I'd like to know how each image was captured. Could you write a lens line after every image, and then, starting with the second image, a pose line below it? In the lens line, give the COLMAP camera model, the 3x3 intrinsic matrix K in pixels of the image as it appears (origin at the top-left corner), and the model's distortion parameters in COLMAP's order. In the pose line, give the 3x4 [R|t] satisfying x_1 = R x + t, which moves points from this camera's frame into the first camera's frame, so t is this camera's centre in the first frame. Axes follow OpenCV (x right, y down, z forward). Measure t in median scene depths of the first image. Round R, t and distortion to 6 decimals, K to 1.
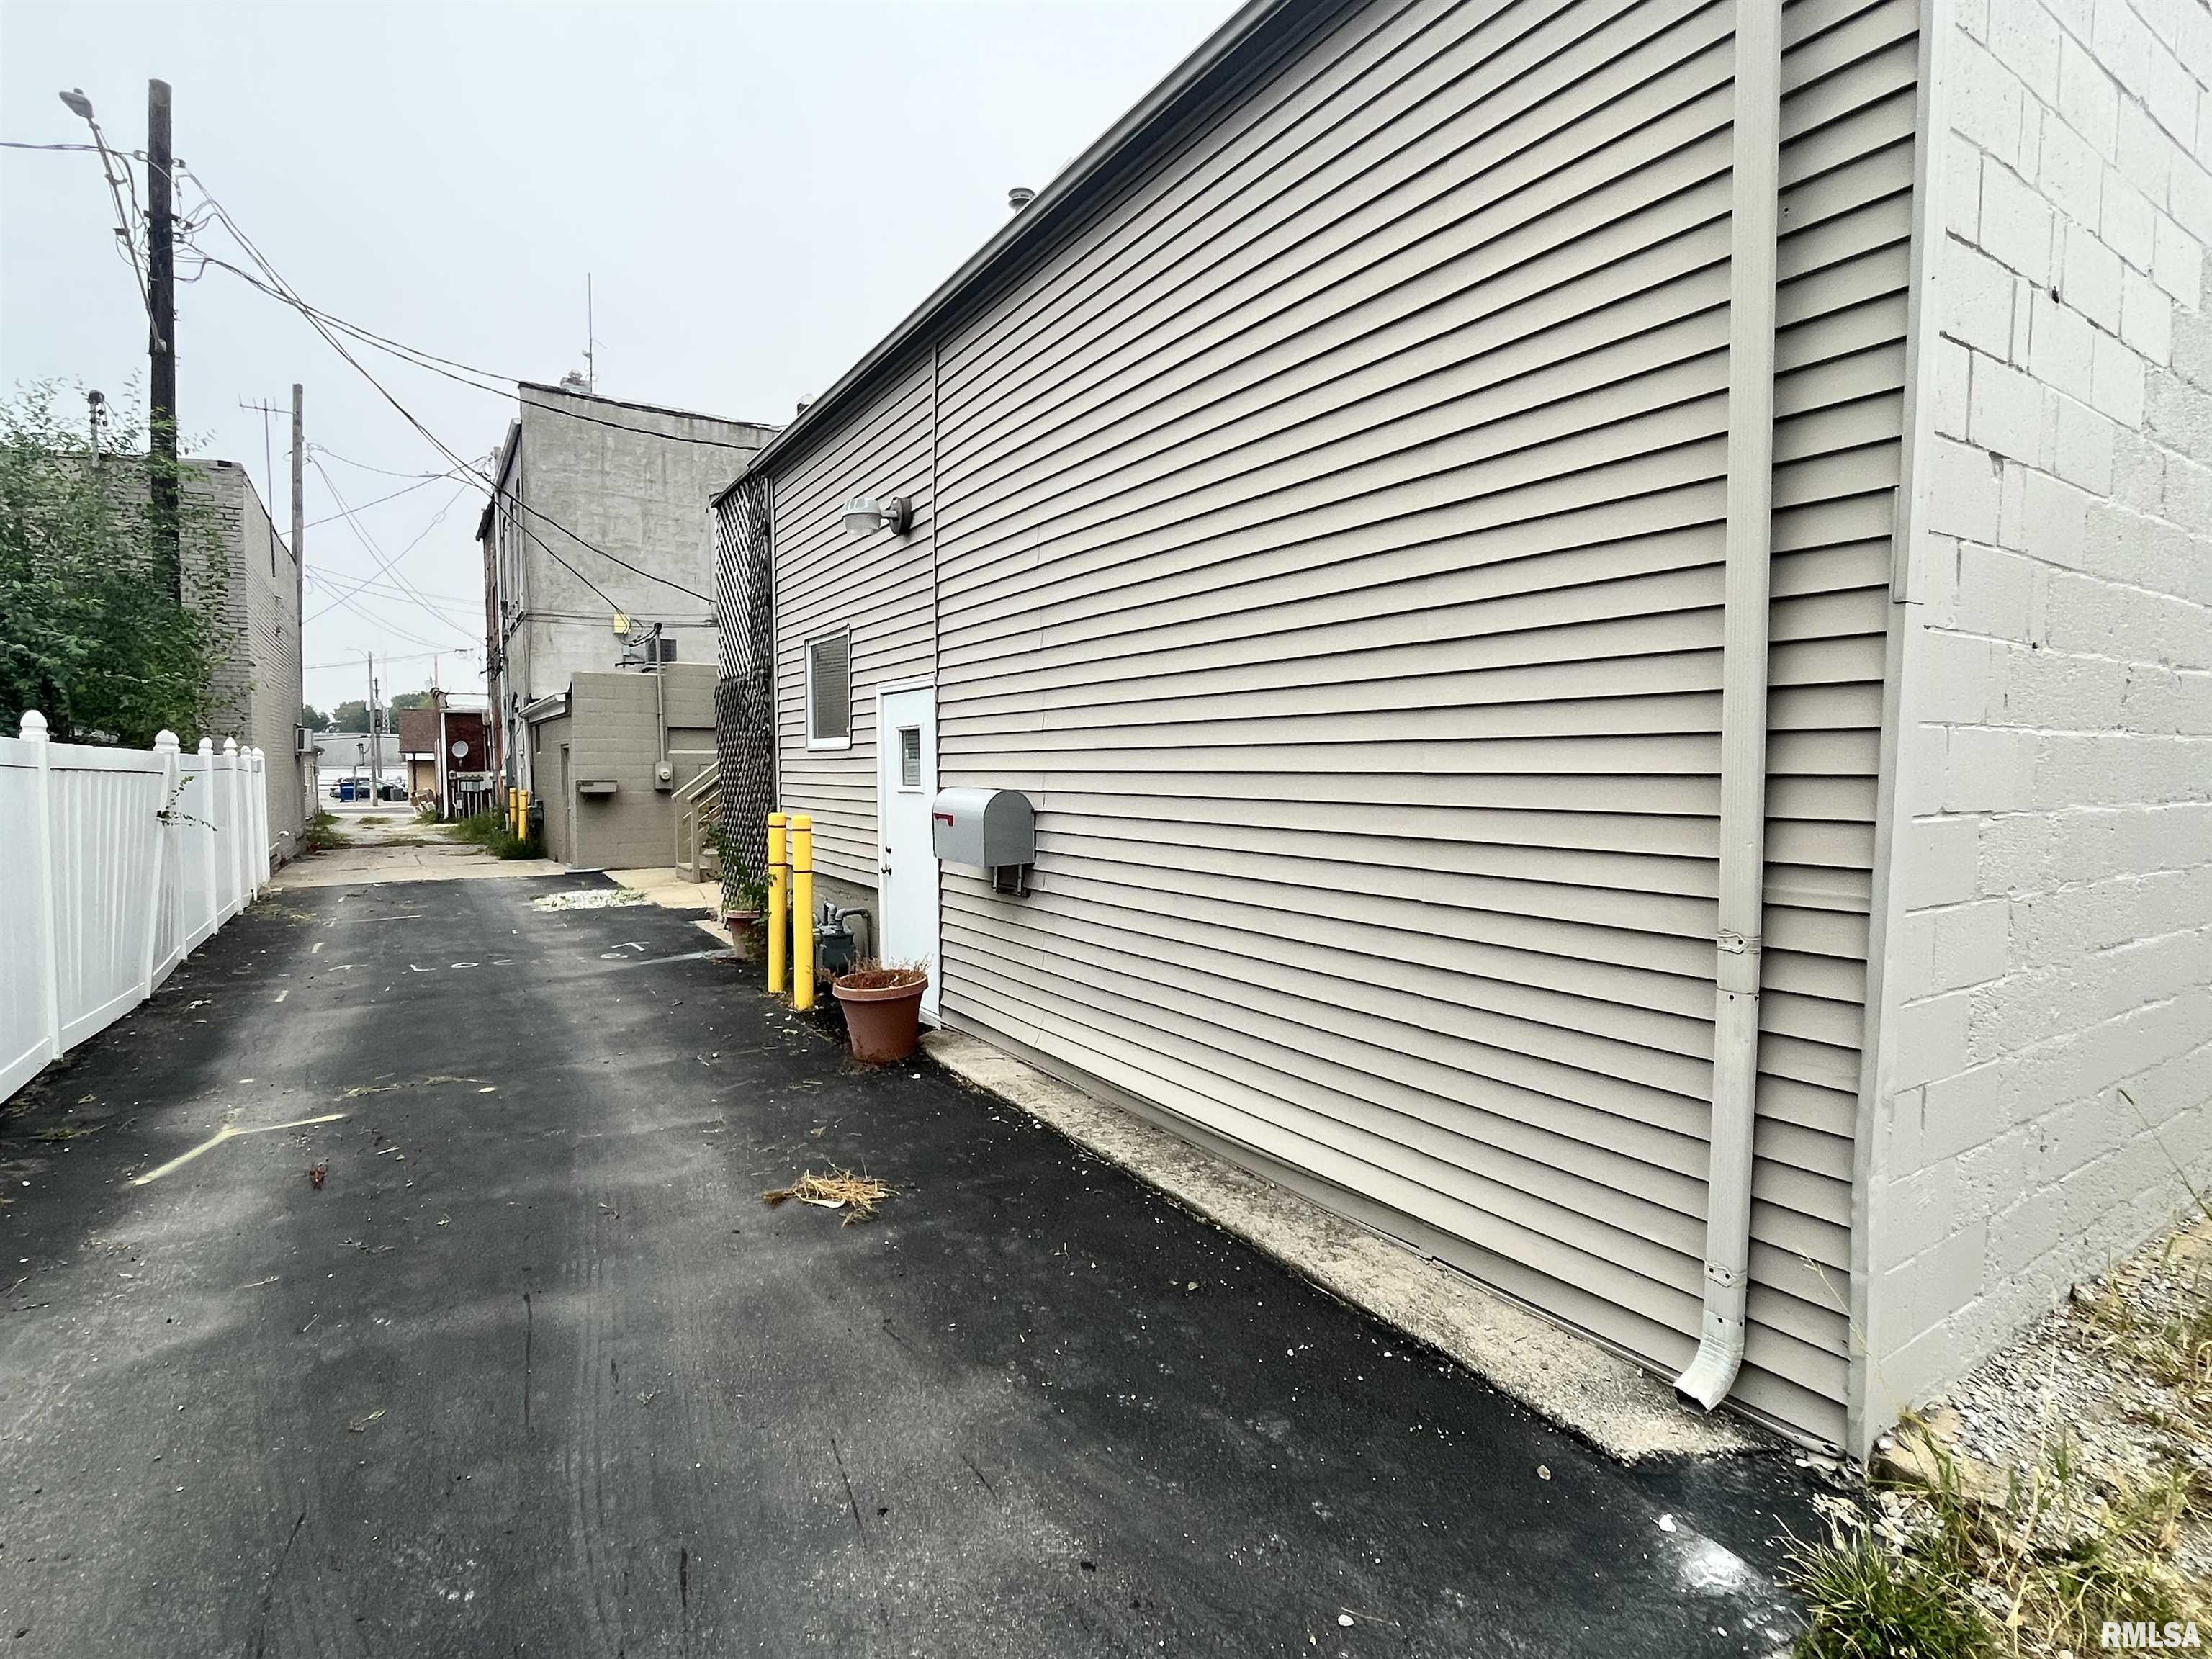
lens RADIAL K [[1086.5, 0, 1100.9], [0, 1086.5, 821.9], [0, 0, 1]] dist [-0.001032, -0.000507]
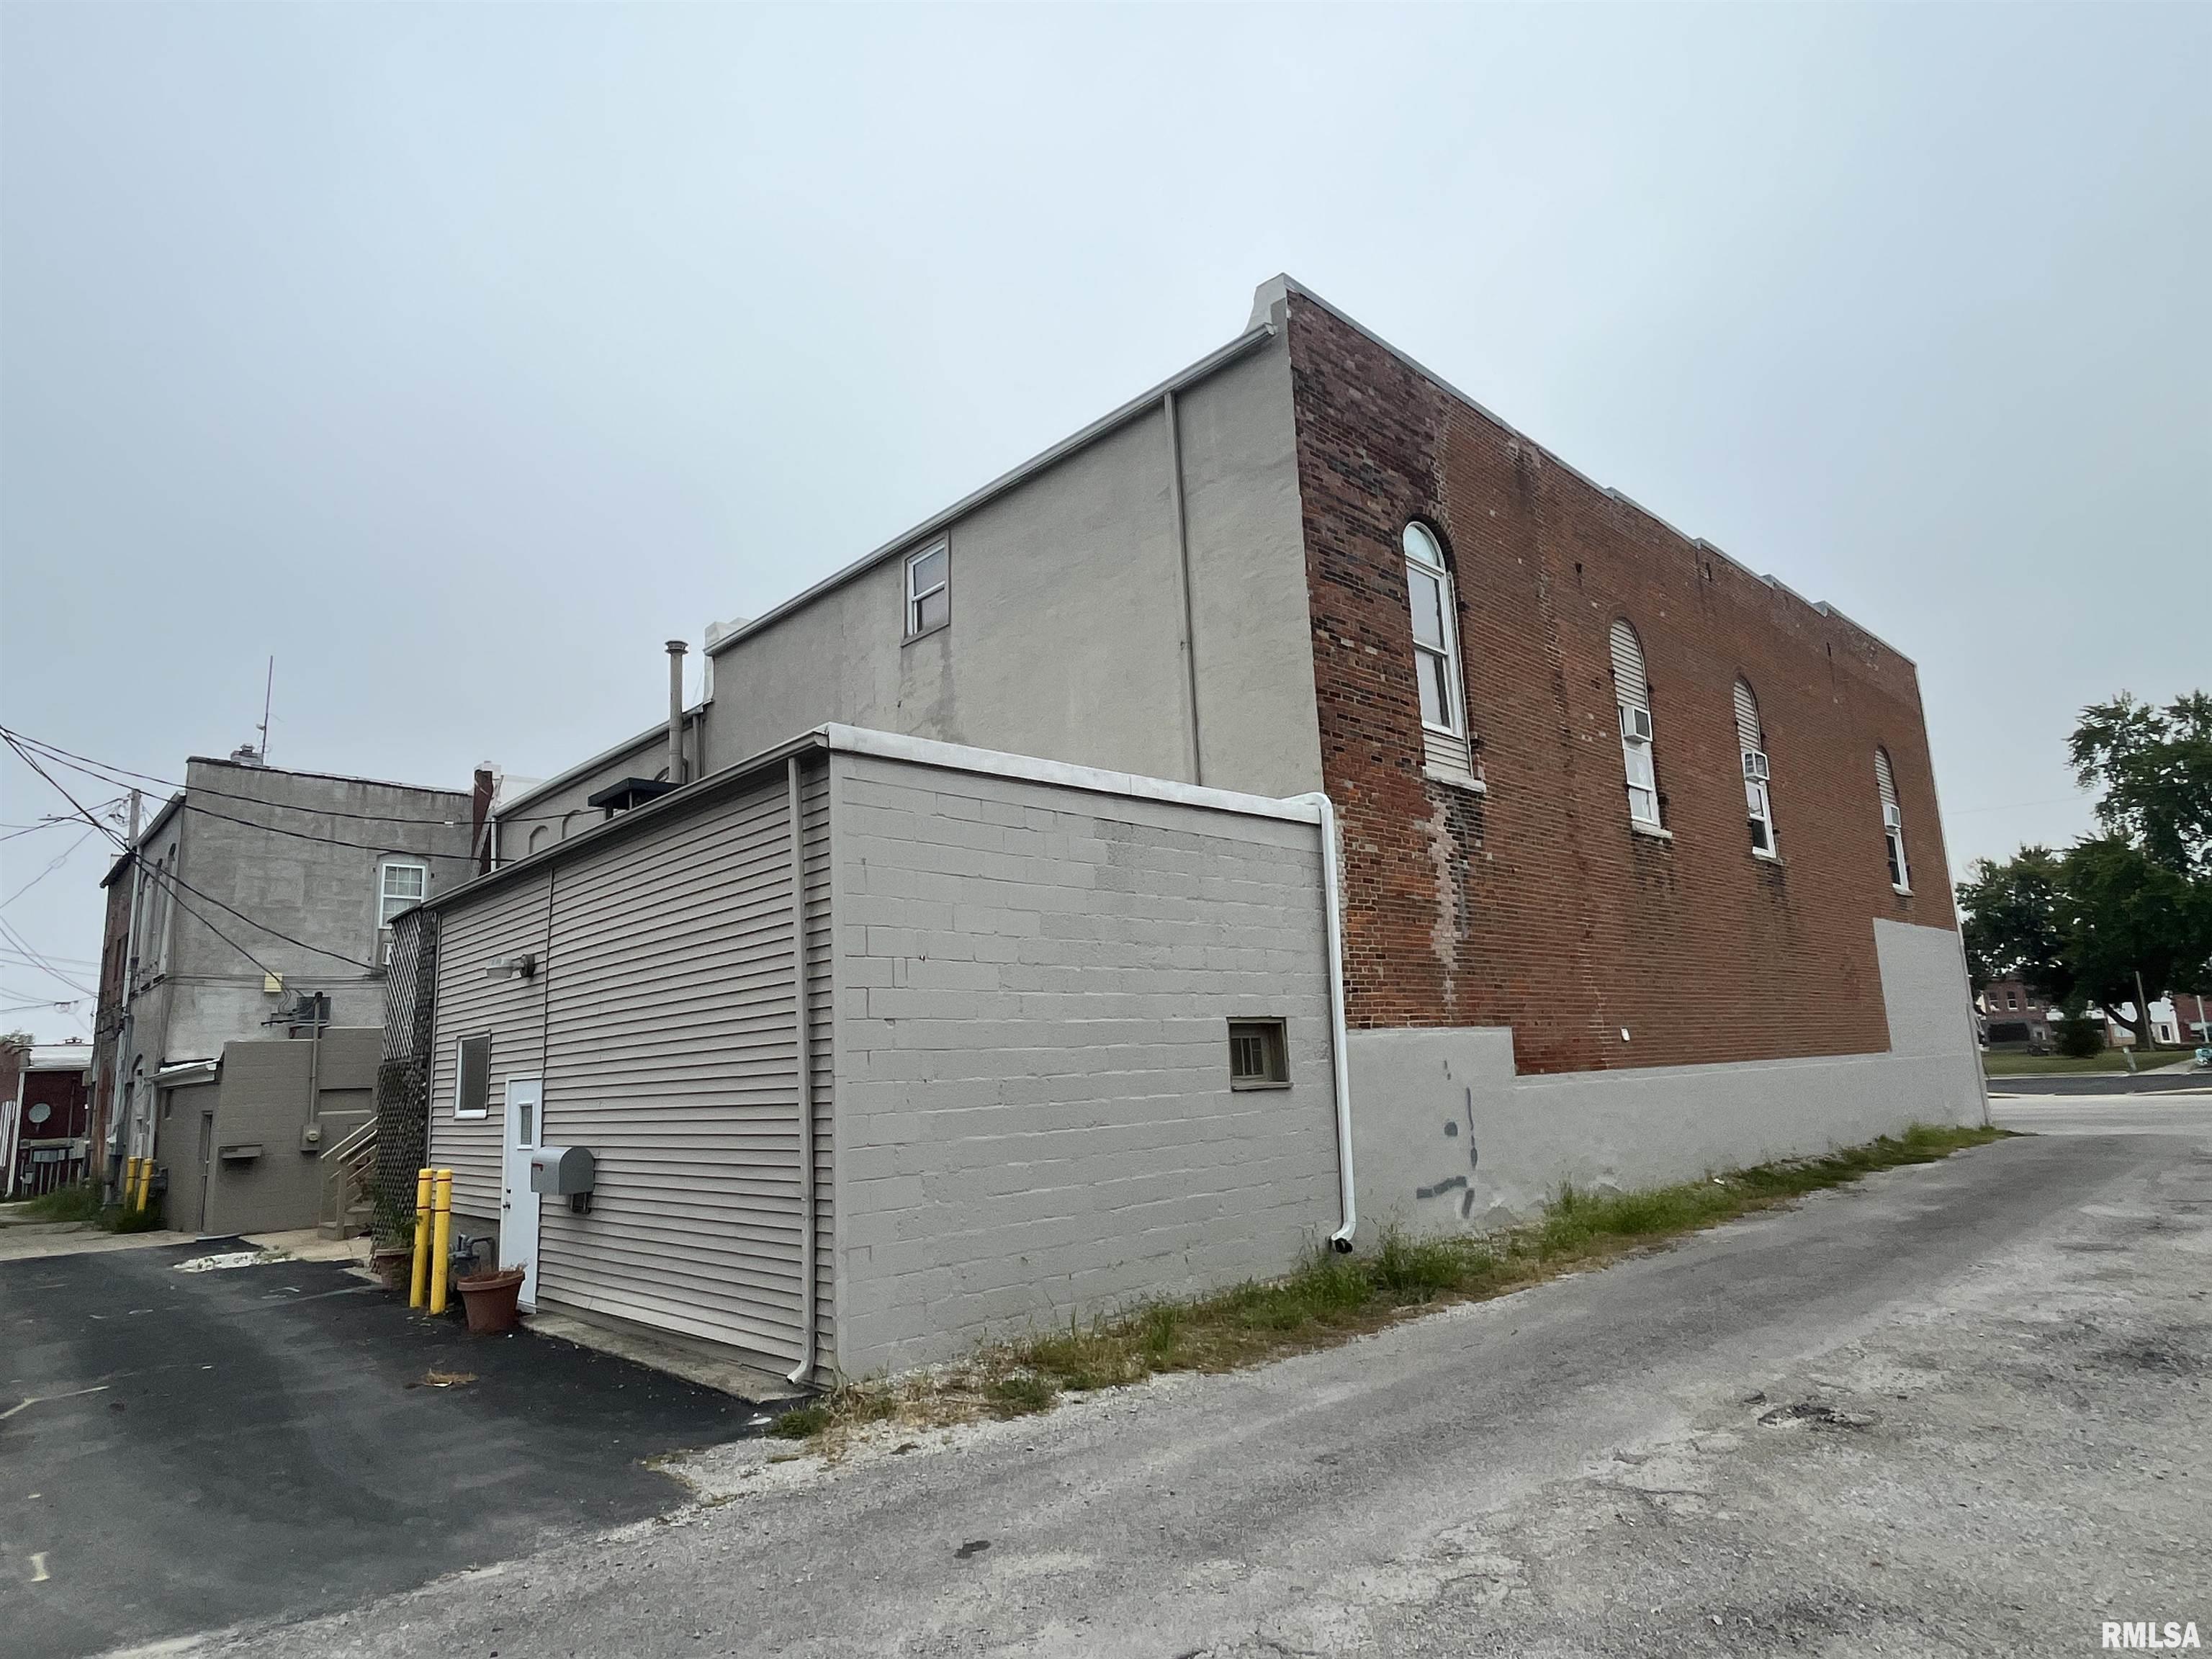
lens RADIAL K [[1254.4, 0, 1113.7], [0, 1254.4, 837.0], [0, 0, 1]] dist [-0.004006, -0.003176]
pose [[0.978936, -0.006799, 0.204054, 0.162603], [0.055564, 0.970593, -0.234225, 0.002617], [-0.196461, 0.240629, 0.950526, -0.542821]]
